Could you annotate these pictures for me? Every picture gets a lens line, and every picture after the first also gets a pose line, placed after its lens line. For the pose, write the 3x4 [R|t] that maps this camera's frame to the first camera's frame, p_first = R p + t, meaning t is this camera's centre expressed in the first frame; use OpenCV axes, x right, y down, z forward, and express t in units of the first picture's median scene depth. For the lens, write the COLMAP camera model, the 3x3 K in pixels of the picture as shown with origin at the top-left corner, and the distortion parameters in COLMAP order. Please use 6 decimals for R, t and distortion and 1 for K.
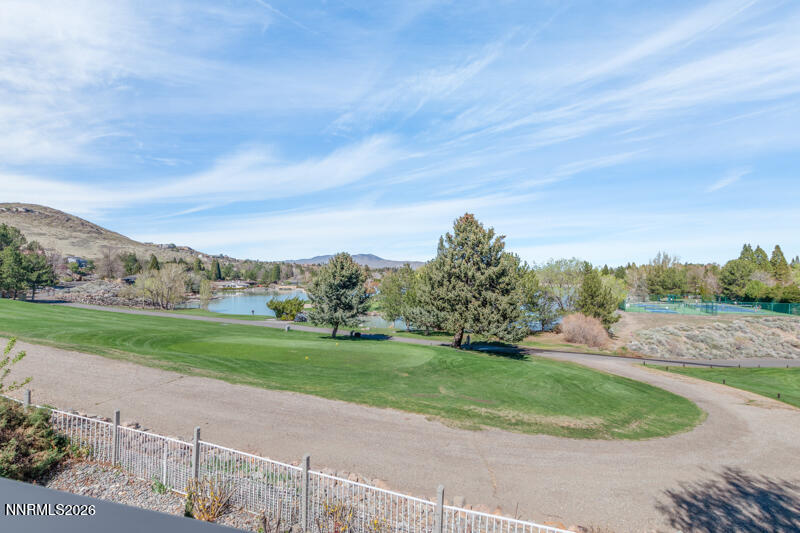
lens RADIAL K [[344.9, 0, 402.7], [0, 344.9, 269.3], [0, 0, 1]] dist [0.009894, -0.005026]
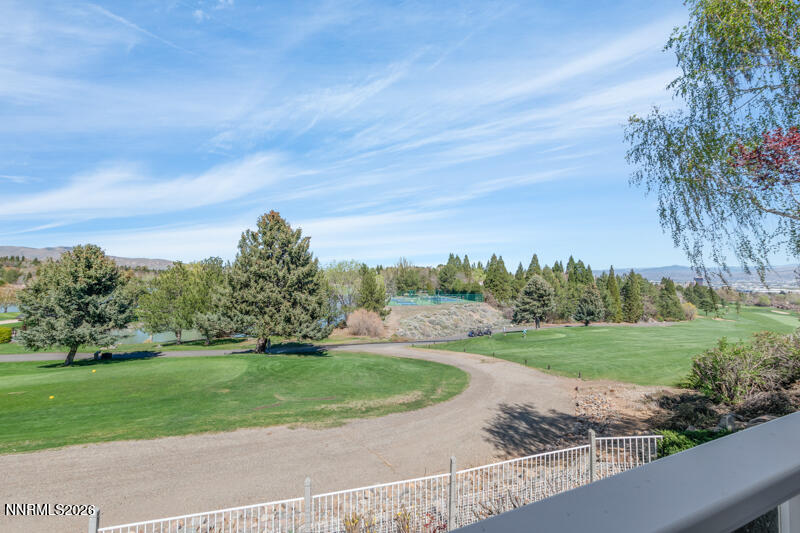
lens RADIAL K [[344.9, 0, 402.7], [0, 344.9, 269.3], [0, 0, 1]] dist [0.009894, -0.005026]
pose [[0.791848, 0.010341, 0.610631, -0.125129], [-0.010553, 0.999939, -0.003249, -0.001764], [-0.610627, -0.003872, 0.791909, 0.027280]]
